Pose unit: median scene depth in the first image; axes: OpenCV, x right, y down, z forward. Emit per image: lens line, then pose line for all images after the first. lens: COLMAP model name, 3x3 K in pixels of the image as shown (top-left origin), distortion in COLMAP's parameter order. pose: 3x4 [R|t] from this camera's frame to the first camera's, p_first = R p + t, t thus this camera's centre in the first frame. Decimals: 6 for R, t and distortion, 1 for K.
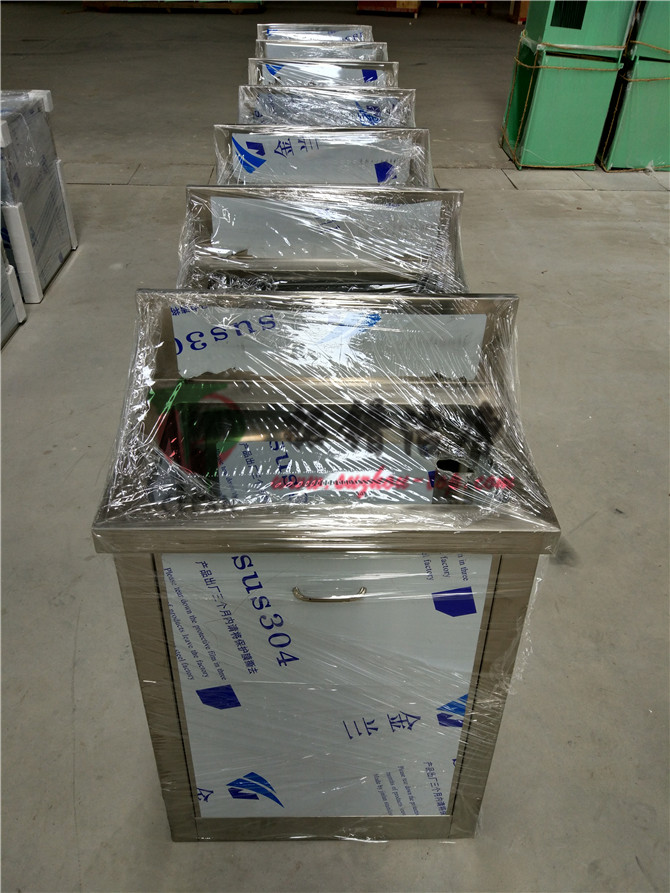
lens RADIAL K [[743.7, 0, 335.0], [0, 743.7, 446.5], [0, 0, 1]] dist [0.095459, -0.178234]
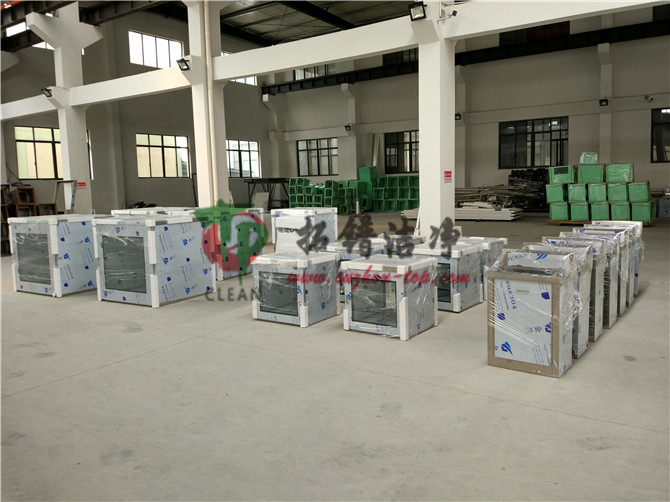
lens RADIAL K [[547.7, 0, 349.7], [0, 547.7, 237.7], [0, 0, 1]] dist [0.121793, -0.219272]
pose [[0.795250, 0.023074, -0.605843, 1.172741], [-0.319858, 0.864862, -0.386916, 1.493388], [0.515043, 0.501479, 0.695162, -2.208153]]
